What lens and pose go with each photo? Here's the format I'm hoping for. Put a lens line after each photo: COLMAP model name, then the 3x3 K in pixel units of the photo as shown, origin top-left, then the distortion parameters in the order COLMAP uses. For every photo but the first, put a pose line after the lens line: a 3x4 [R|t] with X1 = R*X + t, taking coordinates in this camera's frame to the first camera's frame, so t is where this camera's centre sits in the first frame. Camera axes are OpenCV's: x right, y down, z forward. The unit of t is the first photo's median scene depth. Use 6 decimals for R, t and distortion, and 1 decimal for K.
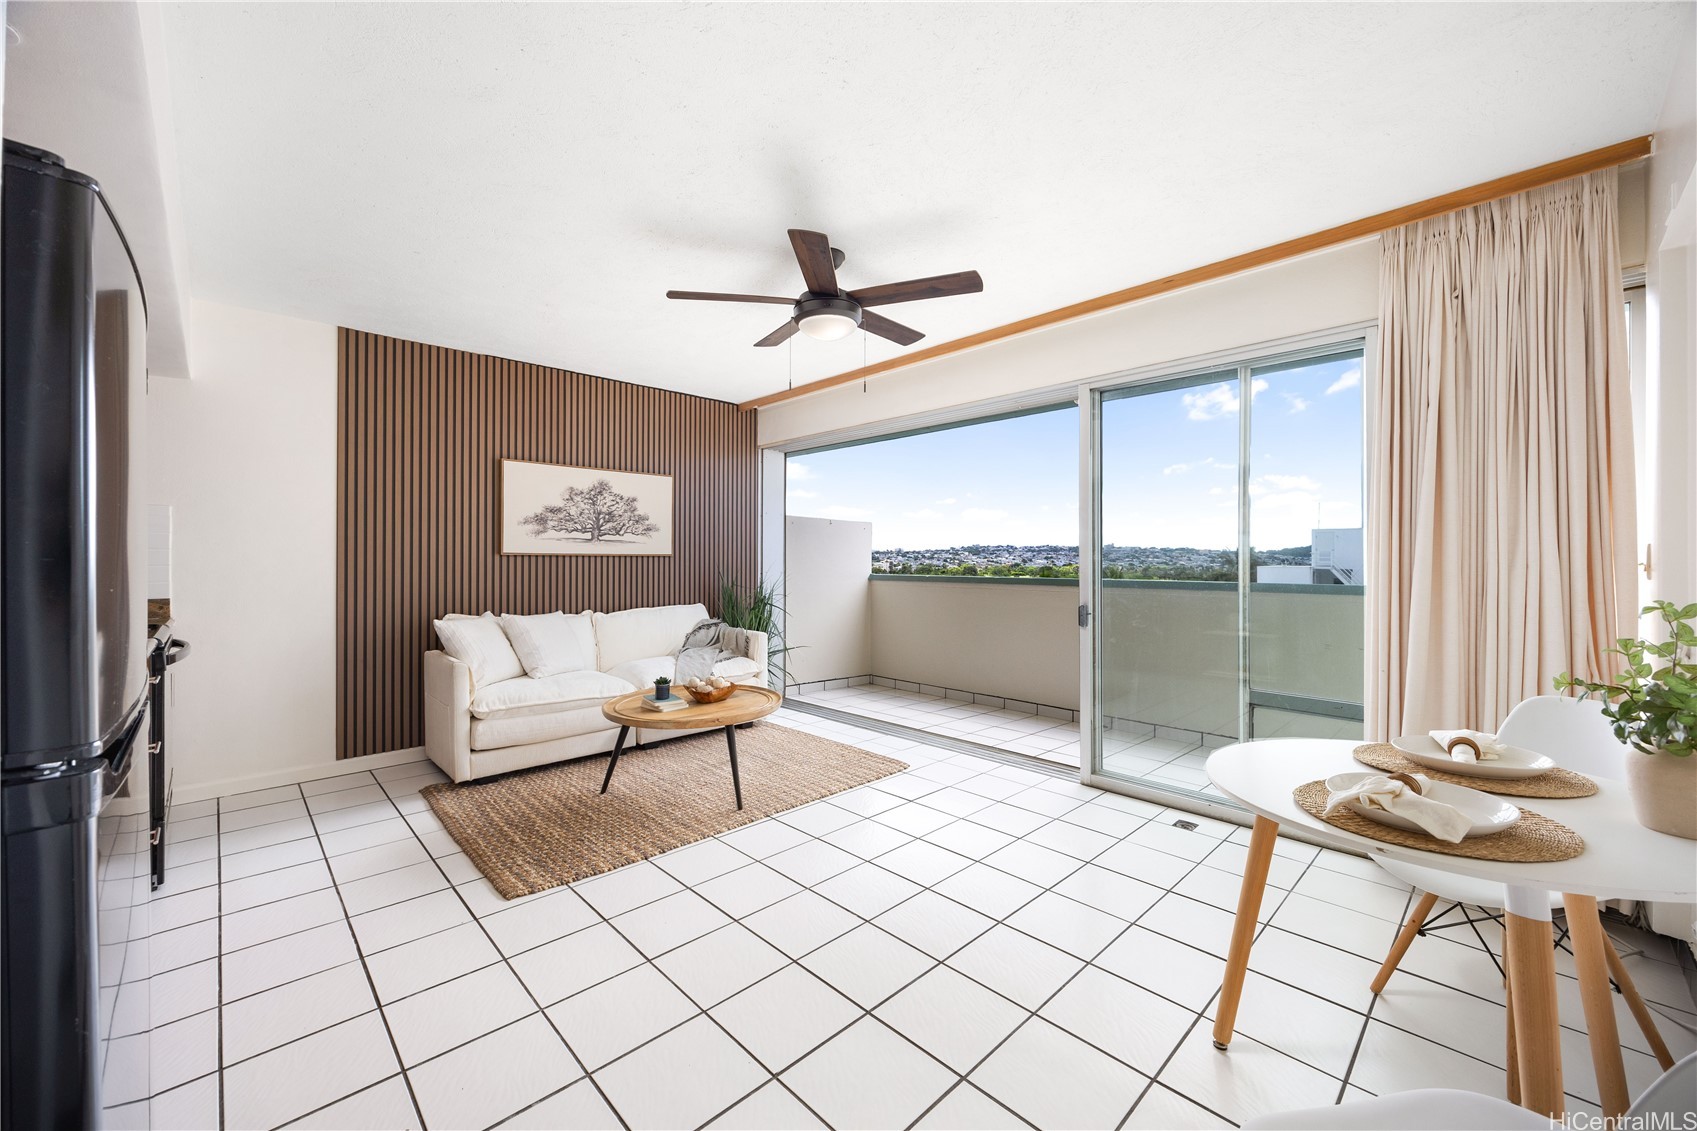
lens RADIAL K [[665.4, 0, 858.0], [0, 665.4, 558.9], [0, 0, 1]] dist [0.001400, 0.000137]
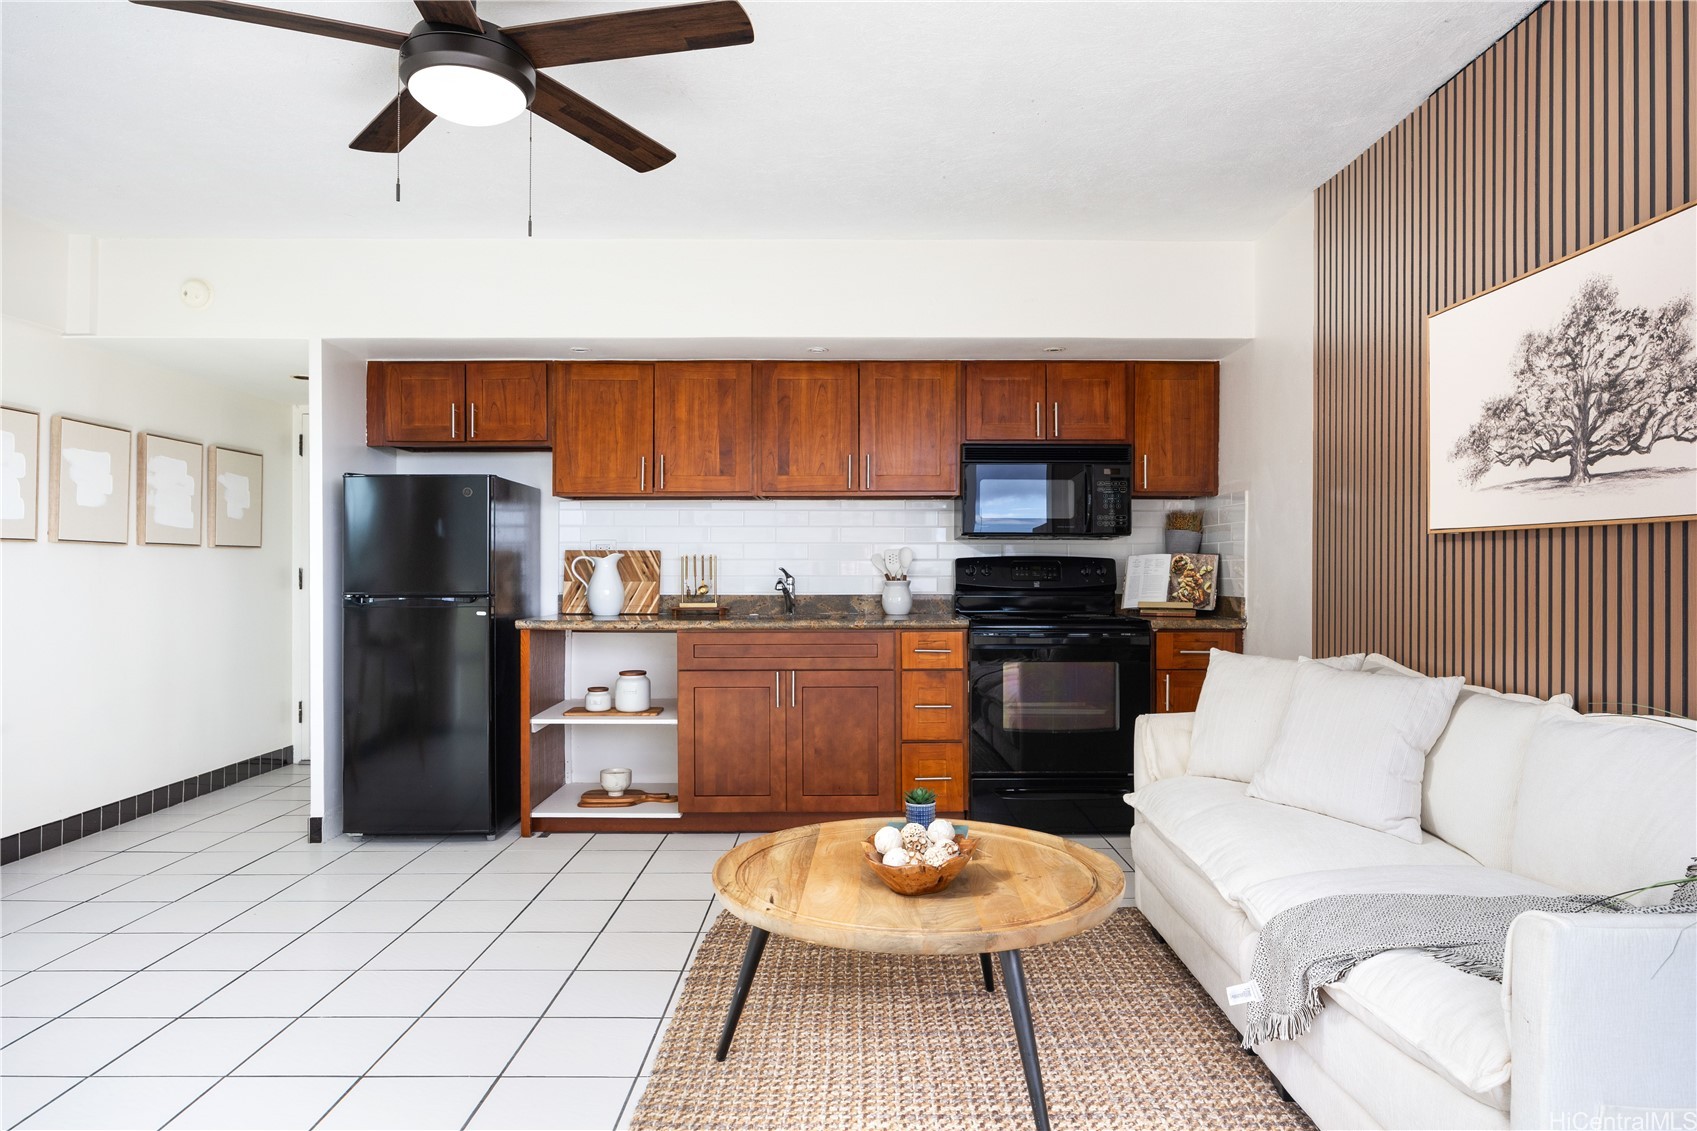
lens RADIAL K [[1051.0, 0, 848.5], [0, 1051.0, 565.5], [0, 0, 1]] dist [0.001245, -0.000497]
pose [[-0.712561, -0.002596, -0.701605, 0.205444], [-0.000906, 0.999996, -0.002780, 0.015328], [0.701609, -0.001346, -0.712560, 1.107284]]
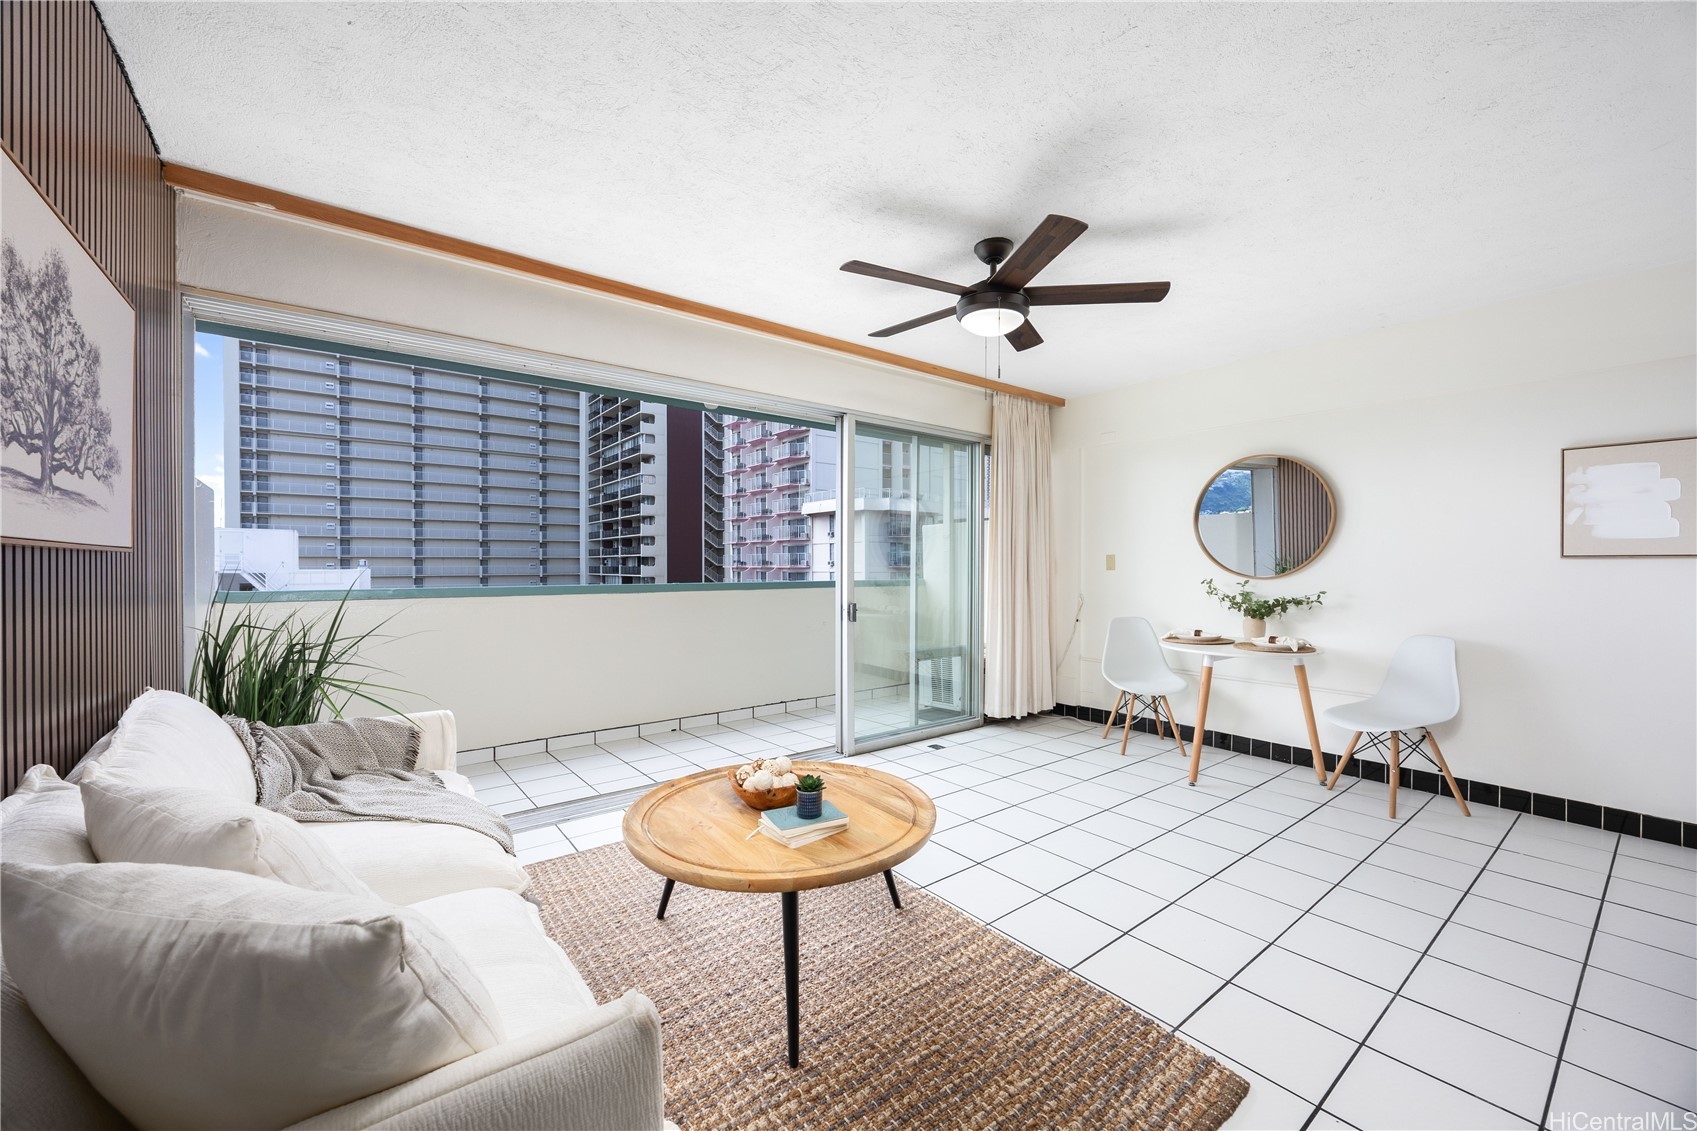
lens RADIAL K [[634.0, 0, 848.5], [0, 634.0, 565.5], [0, 0, 1]] dist [-0.011544, -0.000084]
pose [[0.112340, -0.006343, 0.993650, -0.592337], [0.001737, 0.999979, 0.006187, 0.001063], [-0.993668, 0.001031, 0.112349, 0.667311]]
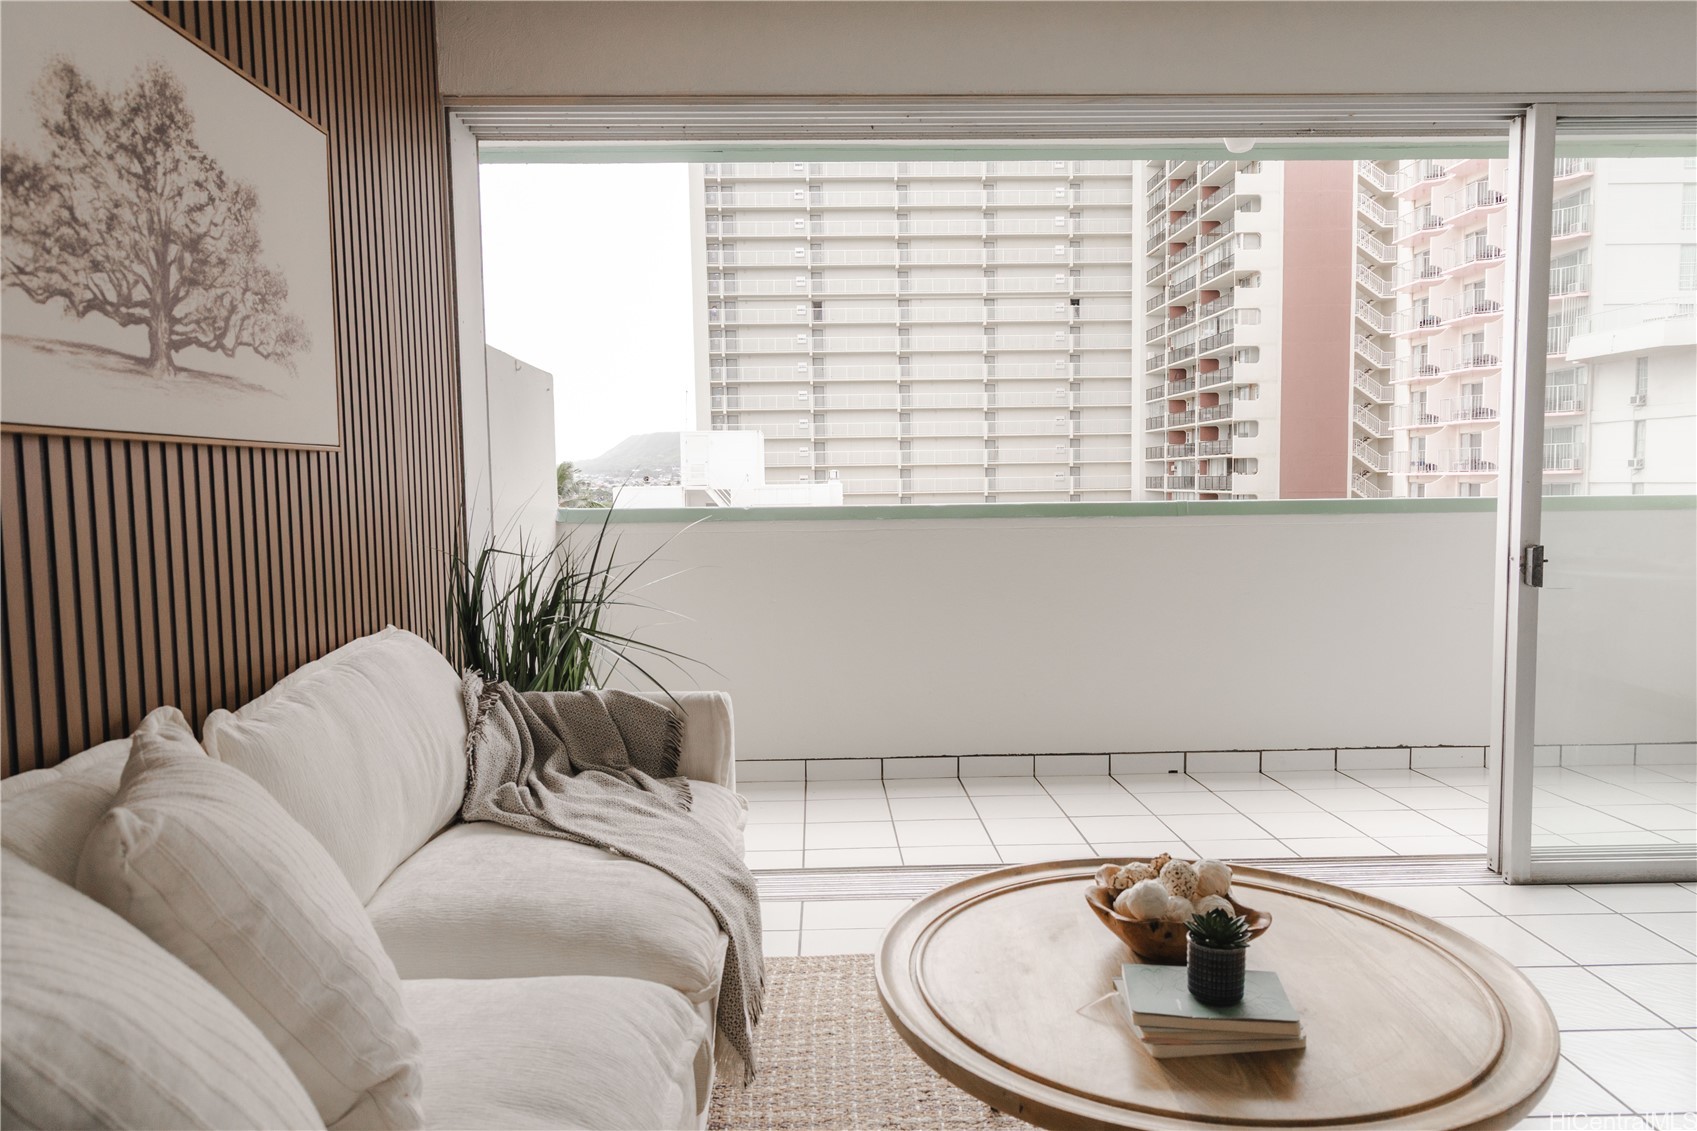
lens RADIAL K [[1129.2, 0, 874.2], [0, 1129.2, 561.7], [0, 0, 1]] dist [-0.001560, 0.000741]
pose [[0.673019, -0.068761, 0.736422, -0.504146], [0.016512, 0.996818, 0.077984, 0.008071], [-0.739441, -0.040325, 0.672013, 0.600448]]
